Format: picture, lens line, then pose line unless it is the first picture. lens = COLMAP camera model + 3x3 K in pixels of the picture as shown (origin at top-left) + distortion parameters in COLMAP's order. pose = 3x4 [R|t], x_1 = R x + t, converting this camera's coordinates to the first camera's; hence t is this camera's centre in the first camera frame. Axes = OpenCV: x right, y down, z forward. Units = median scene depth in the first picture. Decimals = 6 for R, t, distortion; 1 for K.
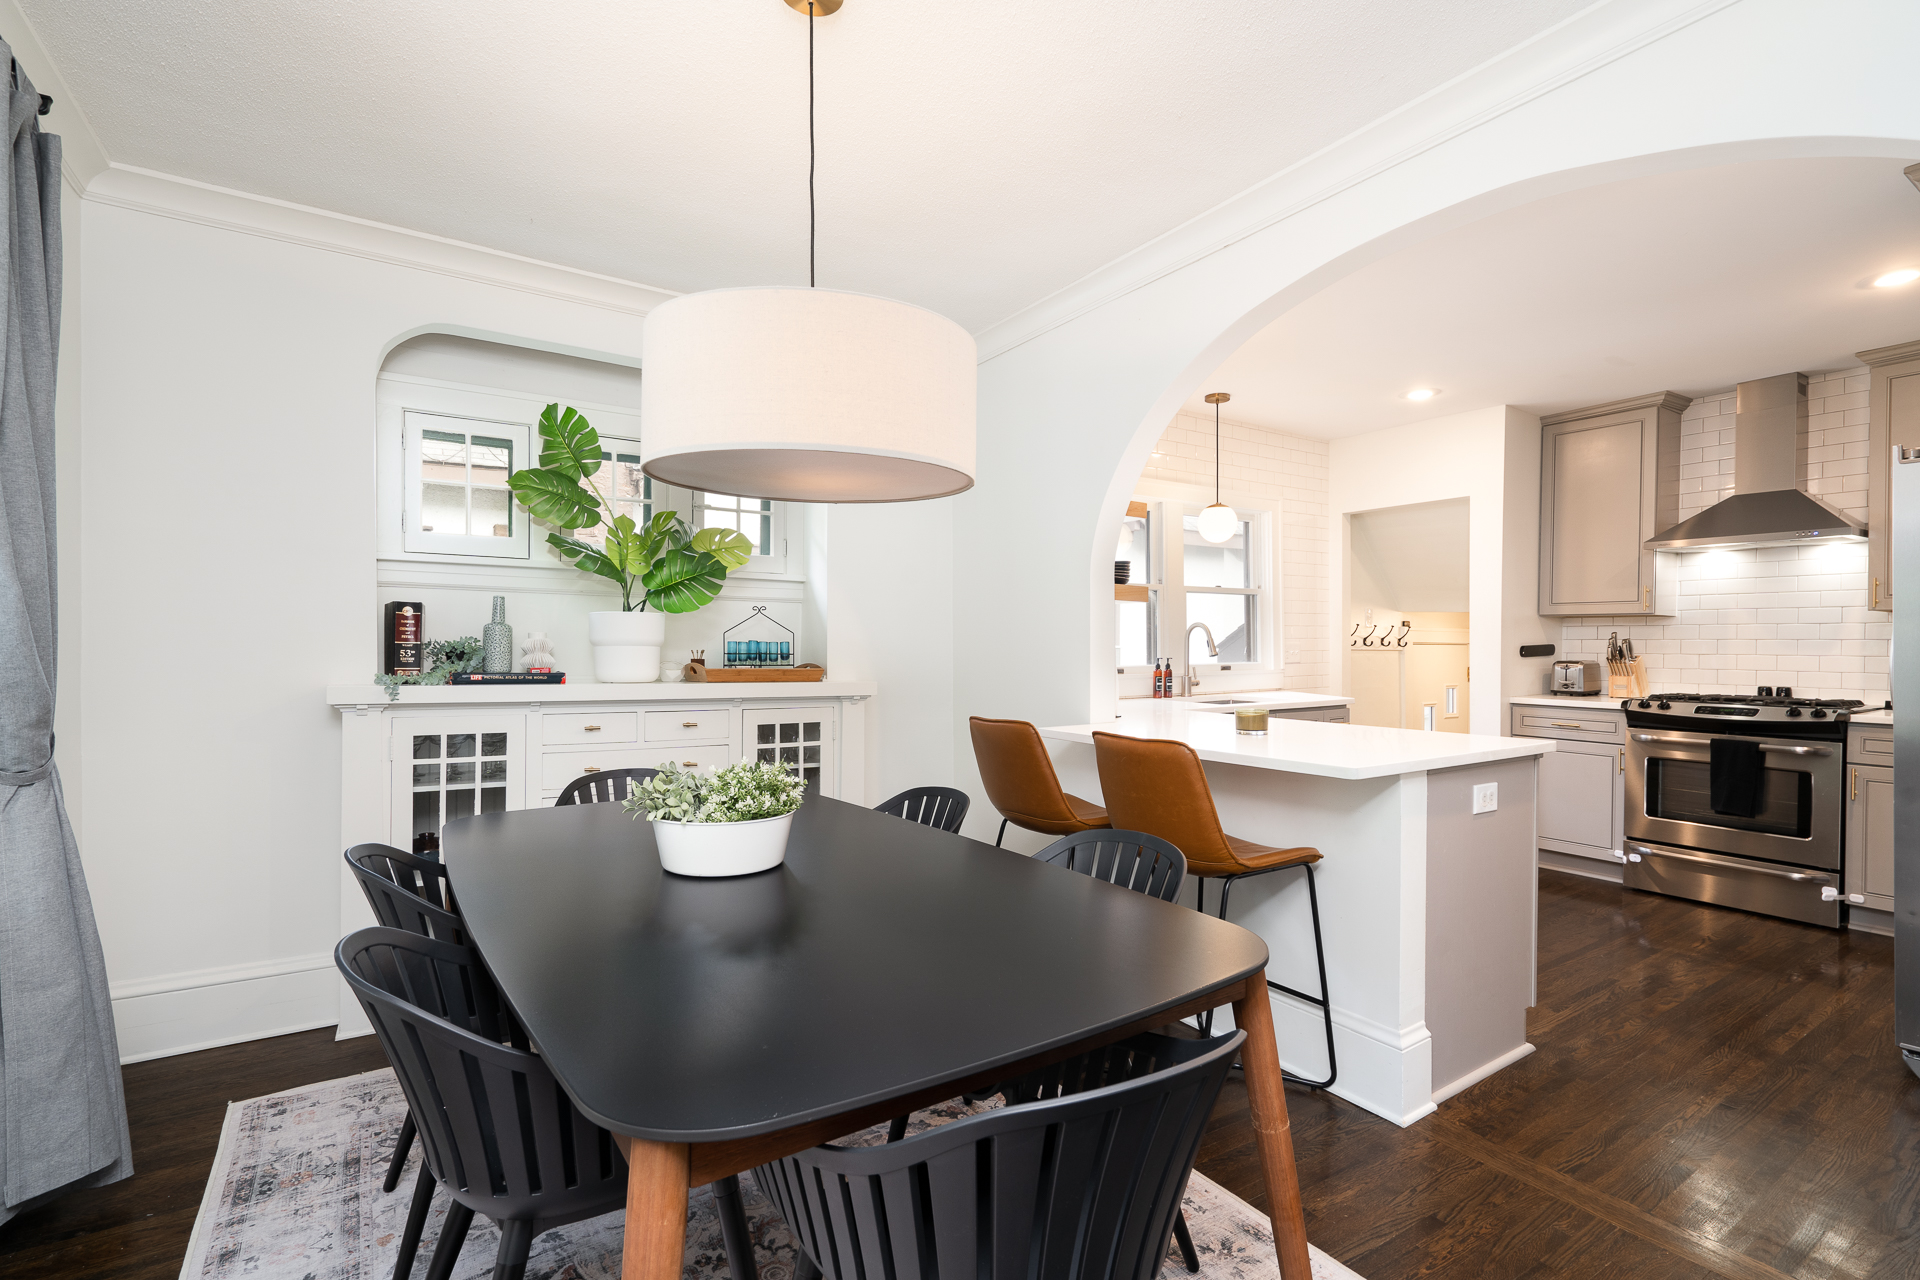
lens RADIAL K [[885.1, 0, 951.7], [0, 885.1, 652.3], [0, 0, 1]] dist [-0.007097, 0.001936]
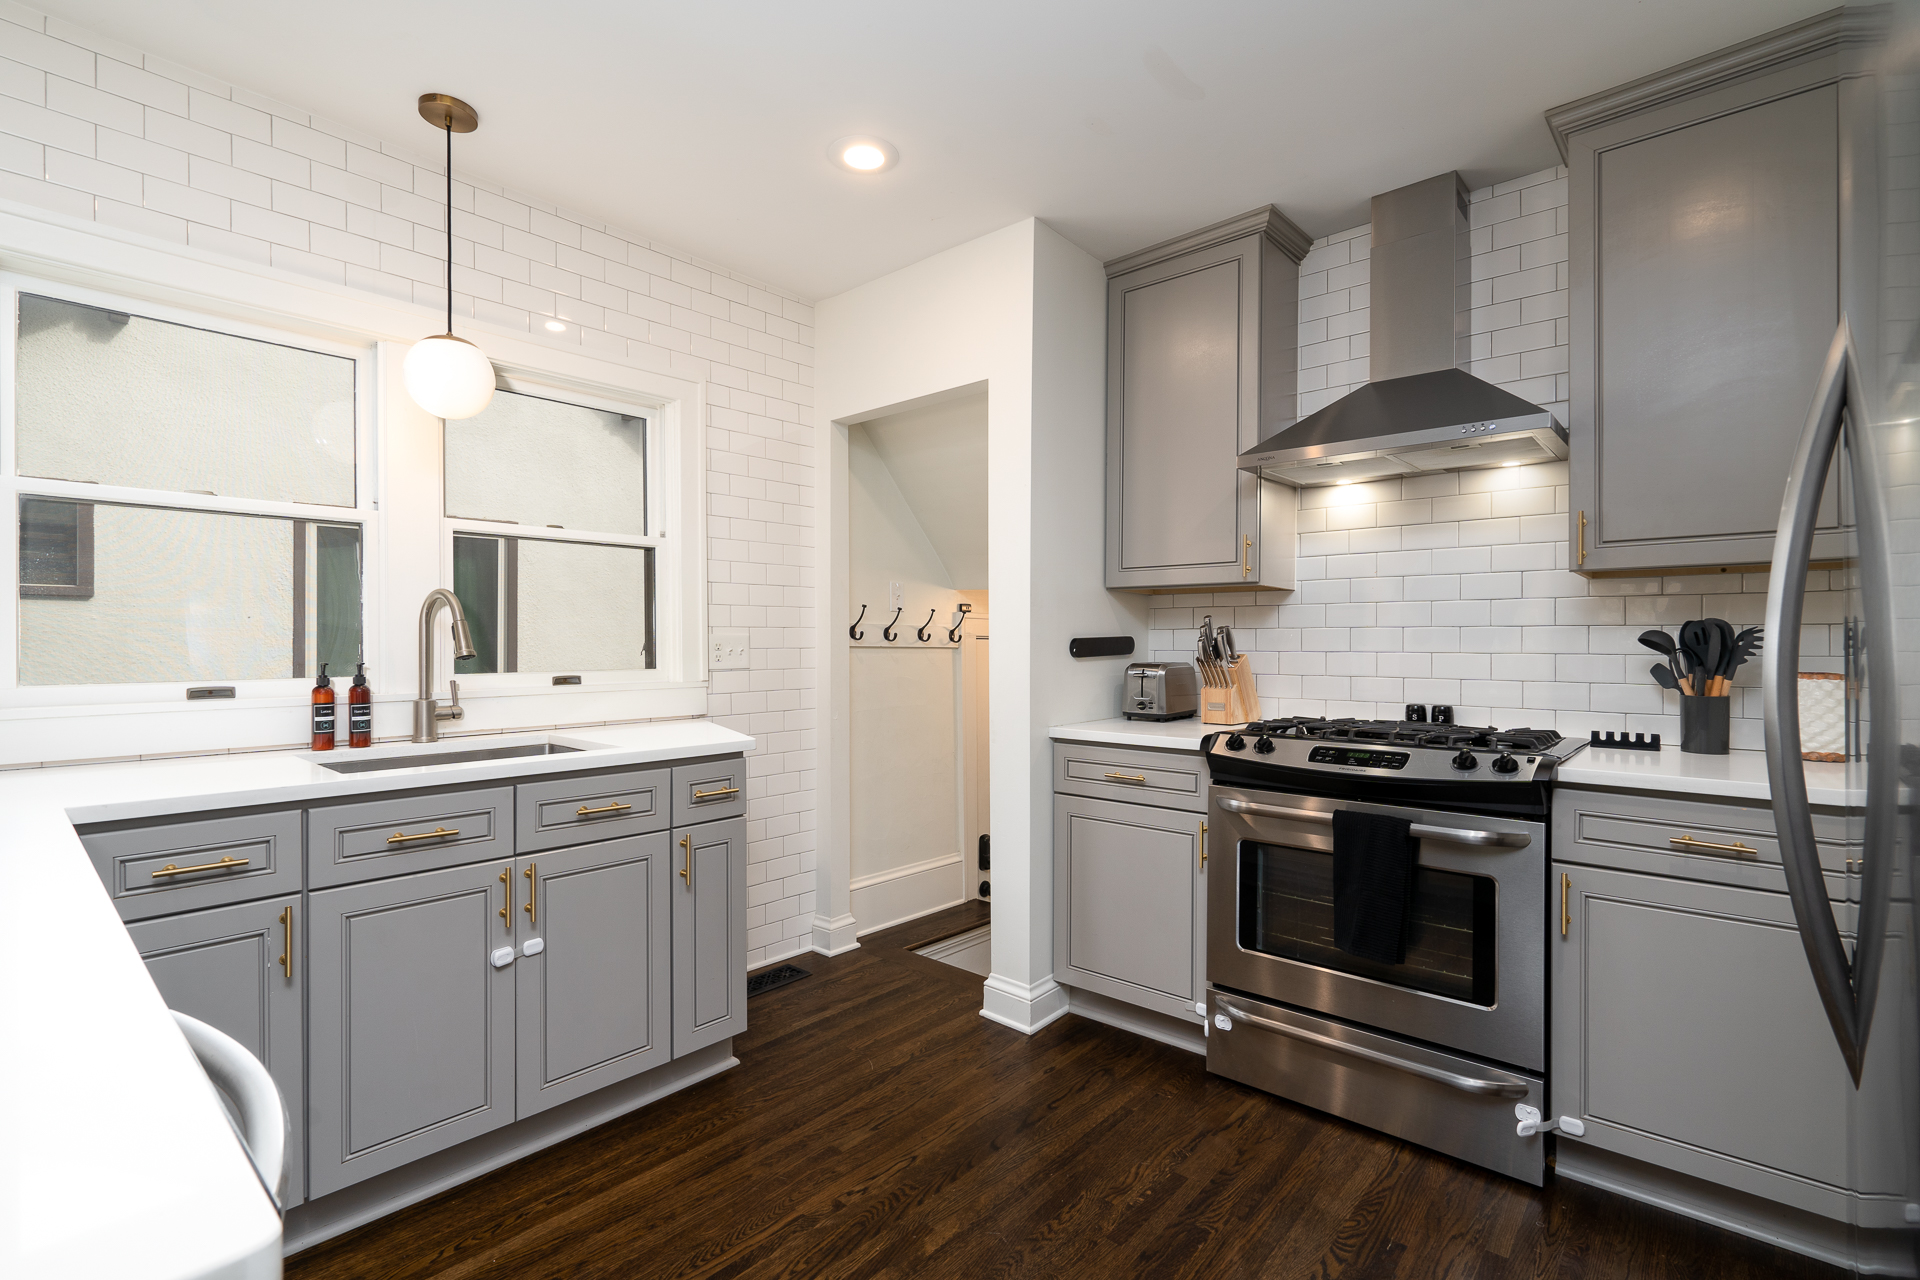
lens RADIAL K [[885.1, 0, 955.4], [0, 885.1, 642.2], [0, 0, 1]] dist [-0.007097, 0.001936]
pose [[0.962867, -0.000652, 0.269974, 0.463376], [0.004204, 0.999912, -0.012582, 0.002634], [-0.269942, 0.013250, 0.962785, 0.509639]]
